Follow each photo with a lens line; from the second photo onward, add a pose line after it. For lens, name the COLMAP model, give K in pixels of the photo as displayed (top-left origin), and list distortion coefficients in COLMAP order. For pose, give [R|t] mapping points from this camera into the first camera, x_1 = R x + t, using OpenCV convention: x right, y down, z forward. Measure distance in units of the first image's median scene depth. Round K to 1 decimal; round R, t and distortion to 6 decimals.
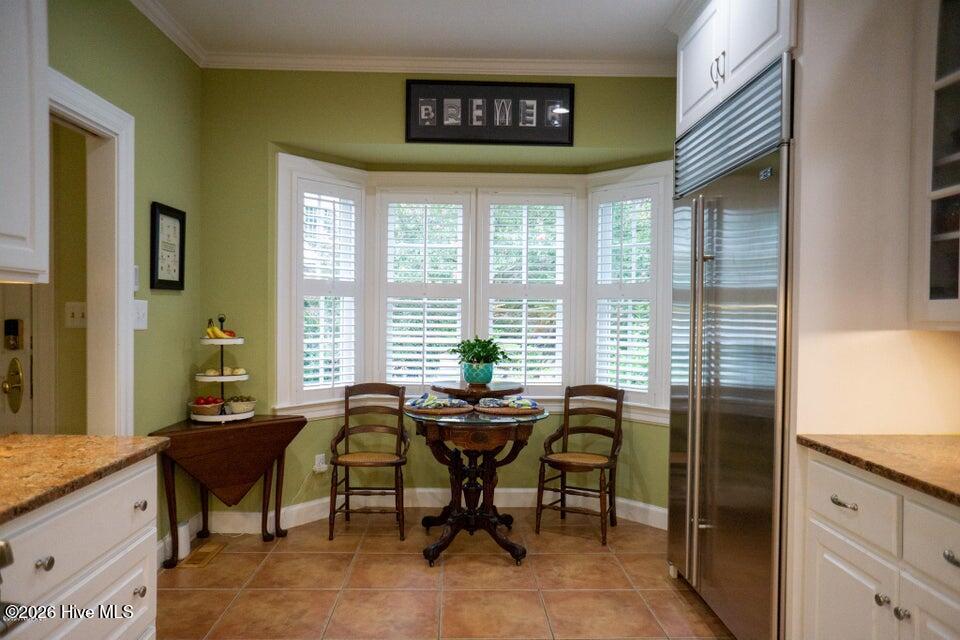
lens RADIAL K [[652.1, 0, 478.1], [0, 652.1, 329.0], [0, 0, 1]] dist [-0.030373, 0.042269]
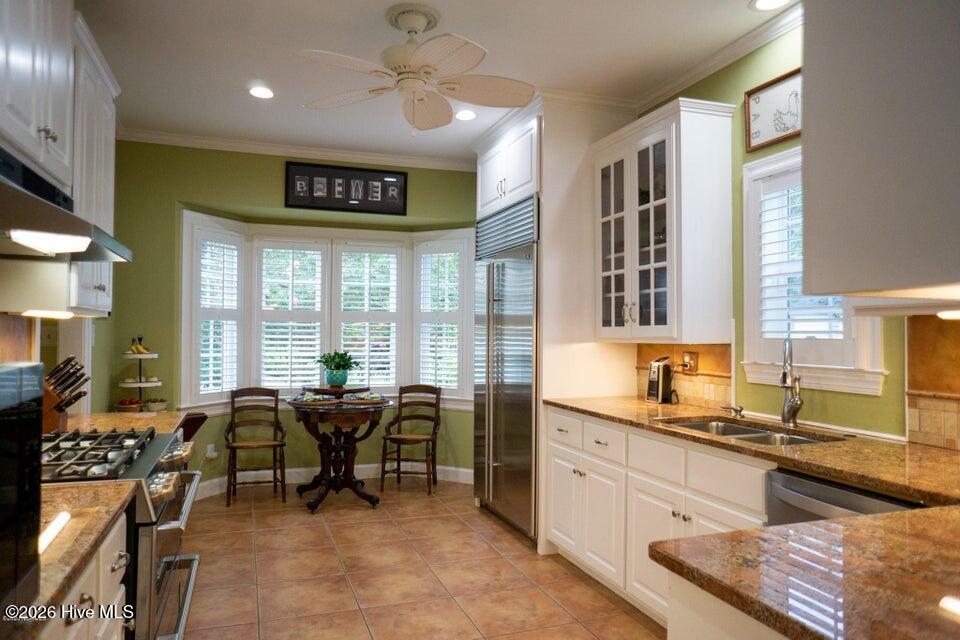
lens RADIAL K [[652.1, 0, 482.8], [0, 652.1, 320.6], [0, 0, 1]] dist [-0.030373, 0.042269]
pose [[0.949896, 0.003819, 0.312542, -0.141570], [0.008696, 0.999215, -0.038638, 0.004237], [-0.312444, 0.039420, 0.949118, -0.401503]]
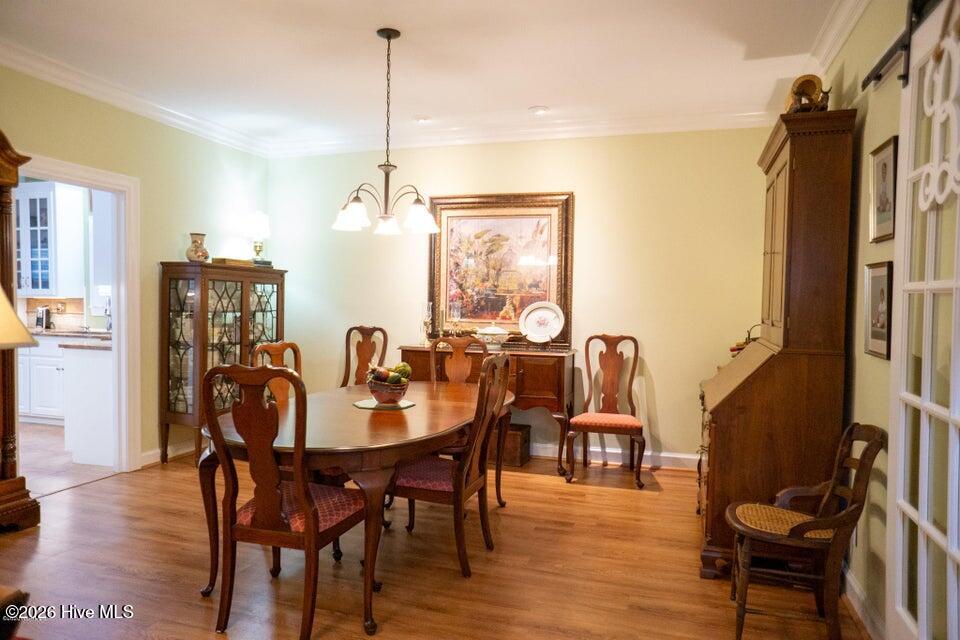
lens RADIAL K [[652.1, 0, 483.4], [0, 652.1, 318.9], [0, 0, 1]] dist [-0.030373, 0.042269]
pose [[0.344581, -0.038286, 0.937975, -1.005951], [0.010312, 0.999262, 0.036999, 0.007294], [-0.938700, -0.003077, 0.344722, -1.525816]]
